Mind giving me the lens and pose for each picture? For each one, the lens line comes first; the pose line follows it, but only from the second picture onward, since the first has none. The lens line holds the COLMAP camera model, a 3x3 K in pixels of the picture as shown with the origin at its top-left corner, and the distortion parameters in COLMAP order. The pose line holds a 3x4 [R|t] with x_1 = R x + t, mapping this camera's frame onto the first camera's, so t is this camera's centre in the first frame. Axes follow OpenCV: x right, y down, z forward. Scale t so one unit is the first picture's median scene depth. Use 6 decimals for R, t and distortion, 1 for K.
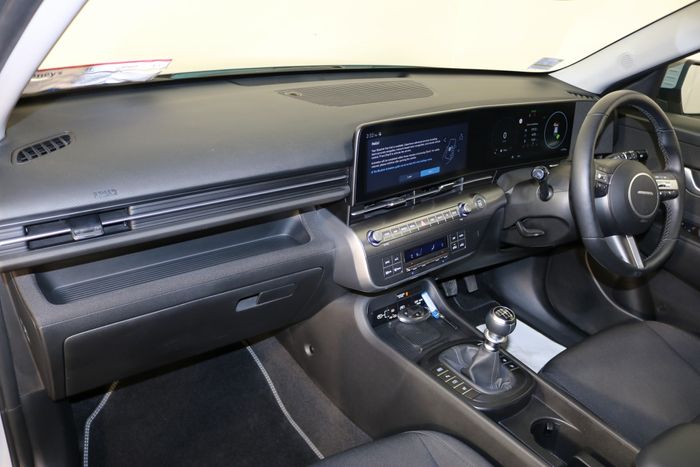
lens RADIAL K [[570.8, 0, 338.3], [0, 570.8, 234.2], [0, 0, 1]] dist [-0.155554, 0.106066]
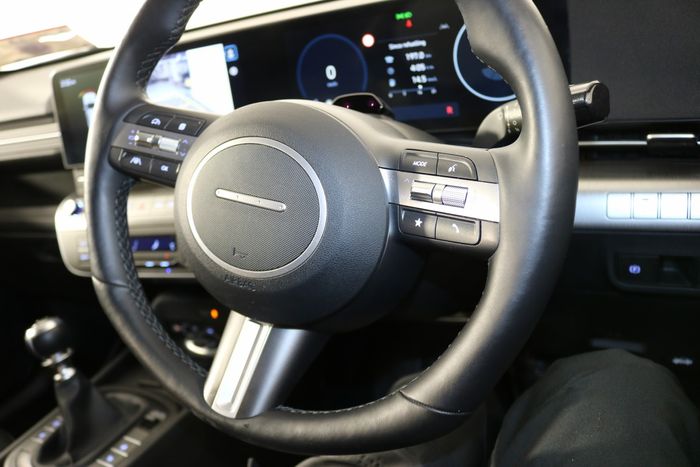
lens RADIAL K [[570.8, 0, 338.3], [0, 570.8, 234.2], [0, 0, 1]] dist [-0.155554, 0.106066]
pose [[0.467697, 0.170777, -0.867234, 0.837511], [-0.172005, 0.979985, 0.100218, -0.093100], [0.866991, 0.102297, 0.487711, 0.842102]]
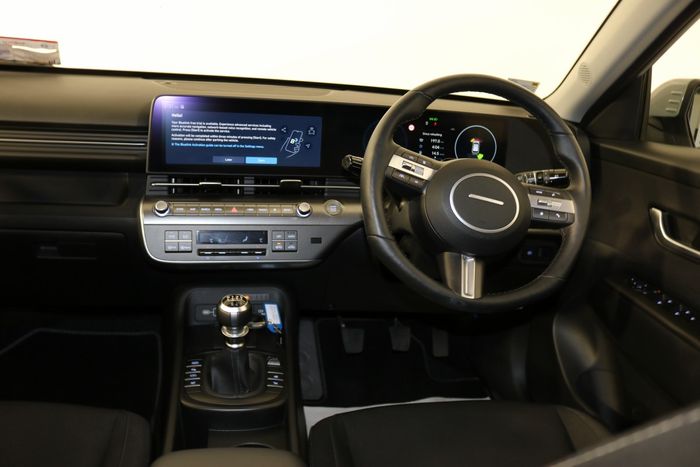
lens RADIAL K [[570.8, 0, 338.3], [0, 570.8, 234.2], [0, 0, 1]] dist [-0.155554, 0.106066]
pose [[0.904567, 0.120523, -0.408942, 0.665951], [-0.194134, 0.970435, -0.143413, 0.116440], [0.379567, 0.209116, 0.901221, 0.223494]]
